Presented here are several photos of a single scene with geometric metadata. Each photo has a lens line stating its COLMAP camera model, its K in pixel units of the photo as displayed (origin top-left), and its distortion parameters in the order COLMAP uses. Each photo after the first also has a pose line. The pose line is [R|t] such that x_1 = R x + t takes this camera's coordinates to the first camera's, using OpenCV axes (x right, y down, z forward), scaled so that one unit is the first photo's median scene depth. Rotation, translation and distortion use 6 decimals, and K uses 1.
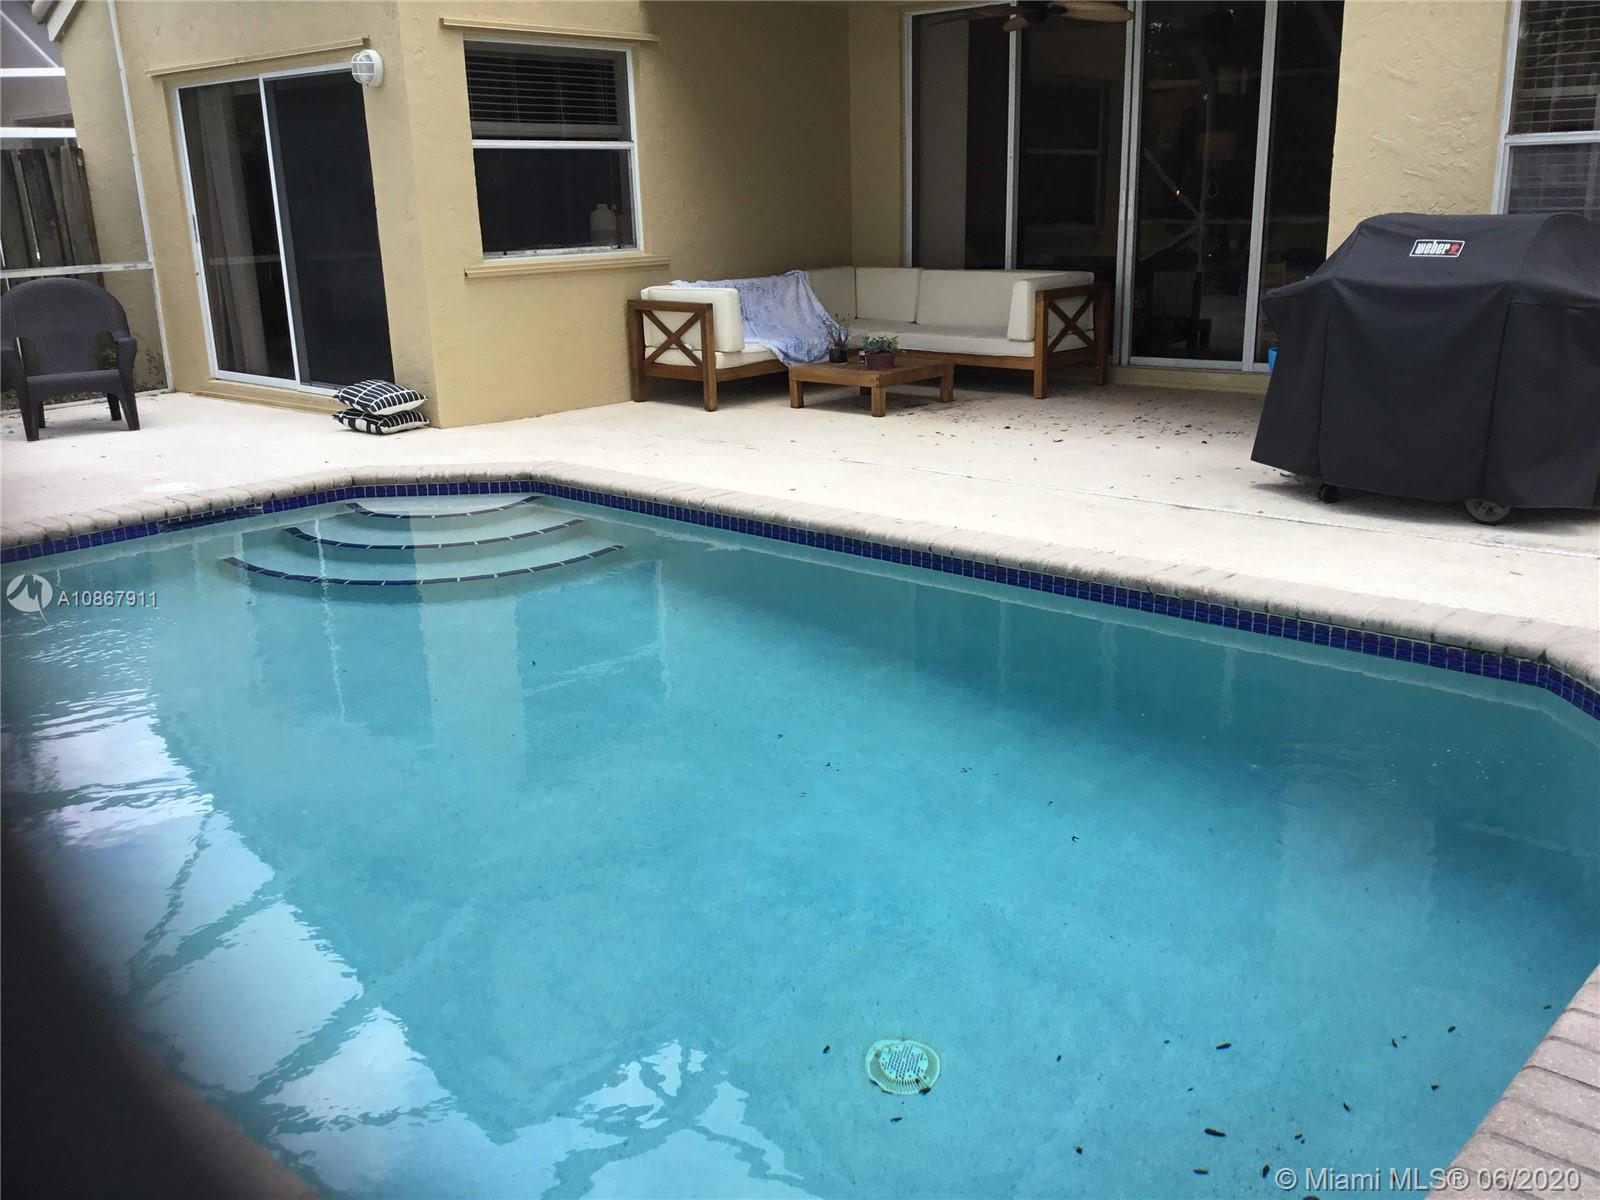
lens RADIAL K [[1408.5, 0, 800.0], [0, 1408.5, 600.0], [0, 0, 1]] dist [0.106045, -0.192133]
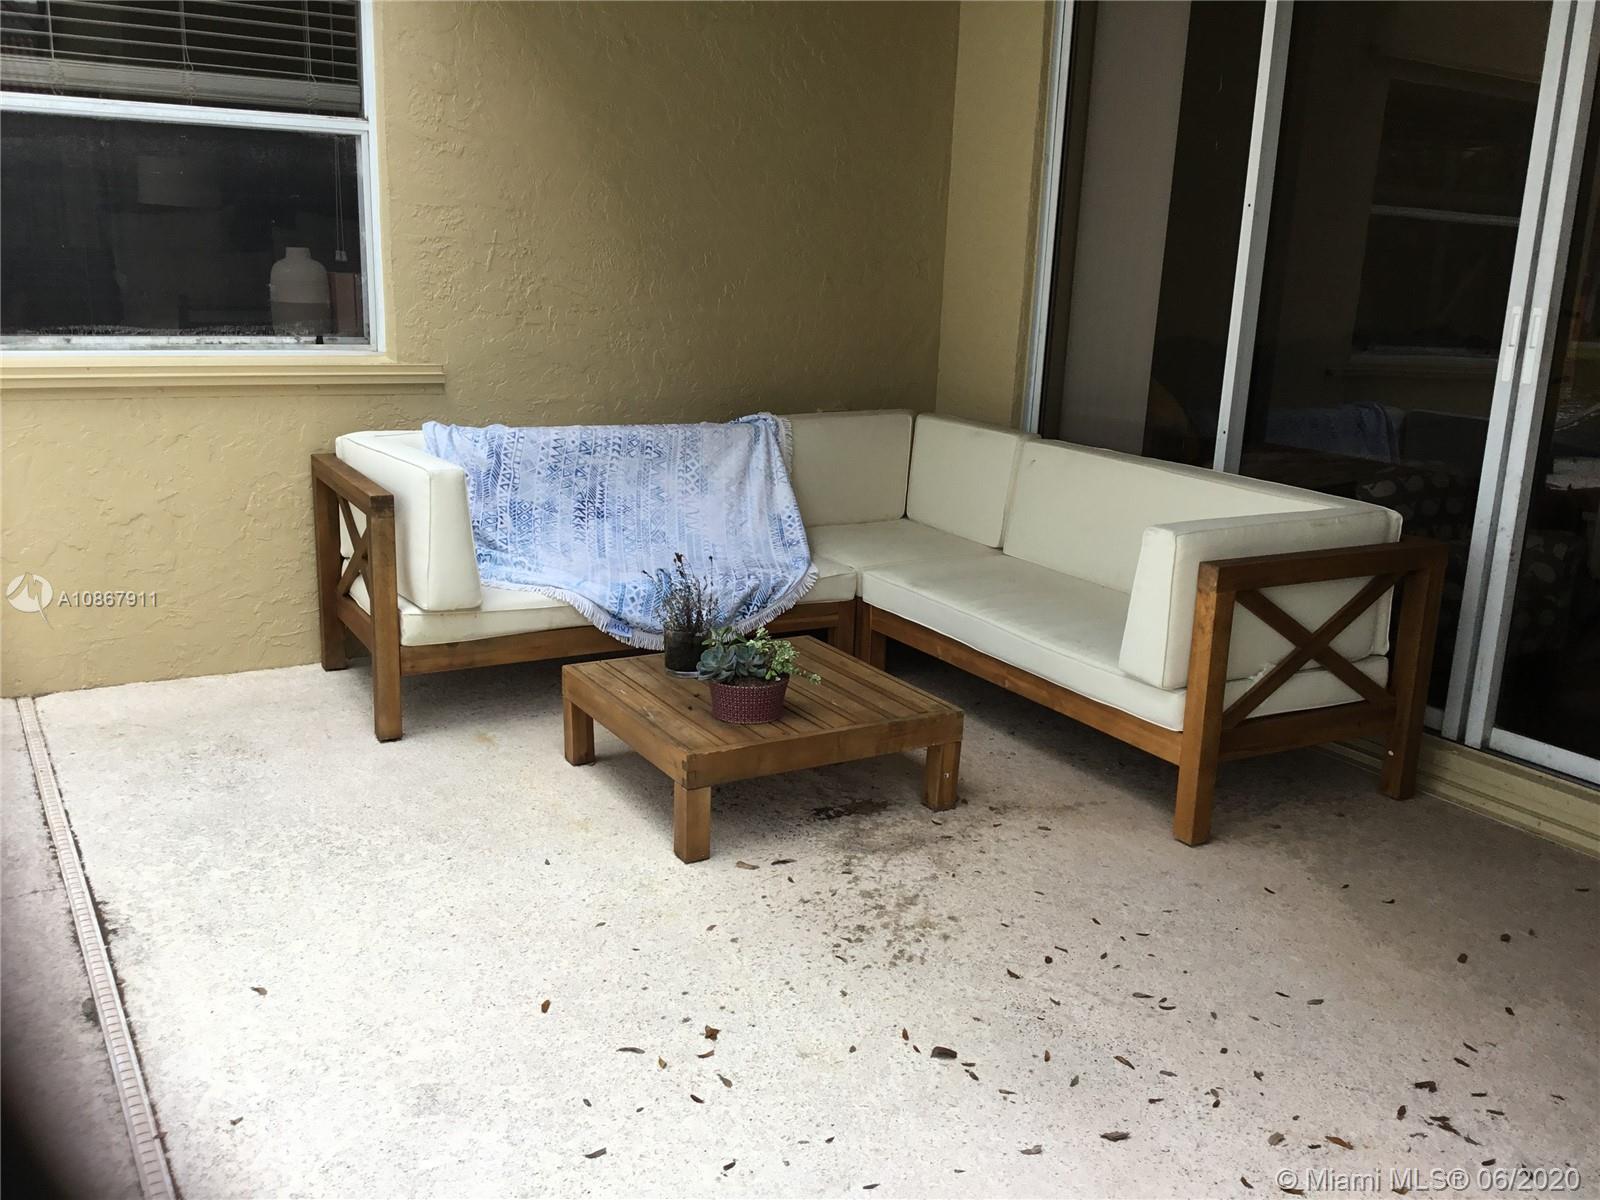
lens RADIAL K [[1408.5, 0, 800.0], [0, 1408.5, 600.0], [0, 0, 1]] dist [0.106045, -0.192133]
pose [[0.953628, 0.130885, -0.271041, 0.160066], [-0.142072, 0.989612, -0.021986, -0.176664], [0.265348, 0.059474, 0.962317, 0.597352]]
